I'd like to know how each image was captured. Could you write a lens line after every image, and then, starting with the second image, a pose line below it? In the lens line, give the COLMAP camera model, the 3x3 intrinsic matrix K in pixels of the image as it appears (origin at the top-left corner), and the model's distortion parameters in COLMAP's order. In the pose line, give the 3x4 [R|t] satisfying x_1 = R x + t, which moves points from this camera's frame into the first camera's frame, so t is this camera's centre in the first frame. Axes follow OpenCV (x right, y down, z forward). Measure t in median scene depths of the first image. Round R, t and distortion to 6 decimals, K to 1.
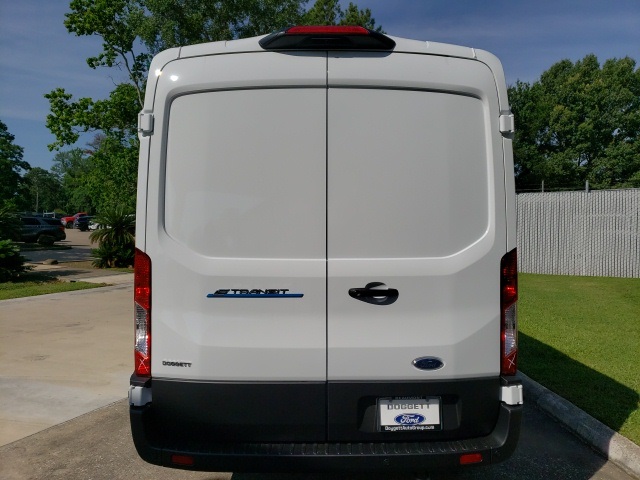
lens RADIAL K [[496.0, 0, 320.2], [0, 496.0, 244.7], [0, 0, 1]] dist [0.034911, -0.013260]
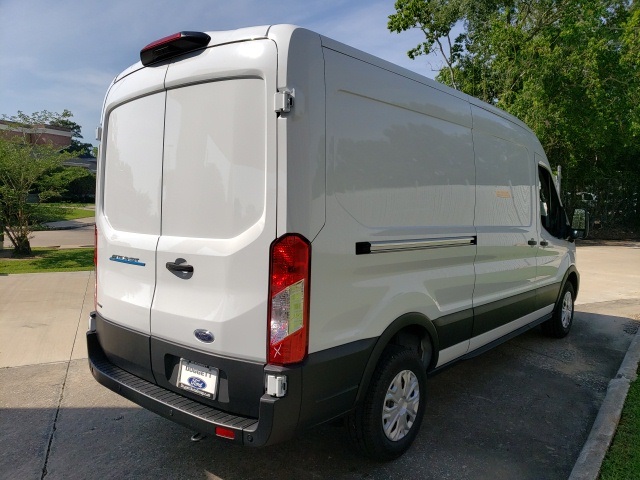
lens RADIAL K [[480.0, 0, 320.0], [0, 480.0, 240.0], [0, 0, 1]] dist [0.046059, -0.004978]
pose [[0.766035, 0.050508, -0.640811, 1.054988], [-0.021430, 0.998361, 0.053073, -0.032298], [0.642441, -0.026923, 0.765862, 0.353022]]
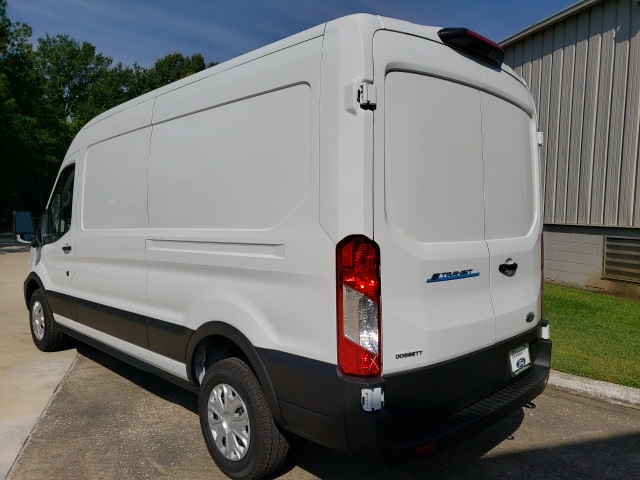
lens RADIAL K [[513.7, 0, 319.2], [0, 513.7, 252.2], [0, 0, 1]] dist [-0.000439, -0.003180]
pose [[0.714977, -0.045753, 0.697650, -1.094362], [0.018517, 0.998746, 0.046522, -0.007159], [-0.698903, -0.020344, 0.714927, 0.415971]]
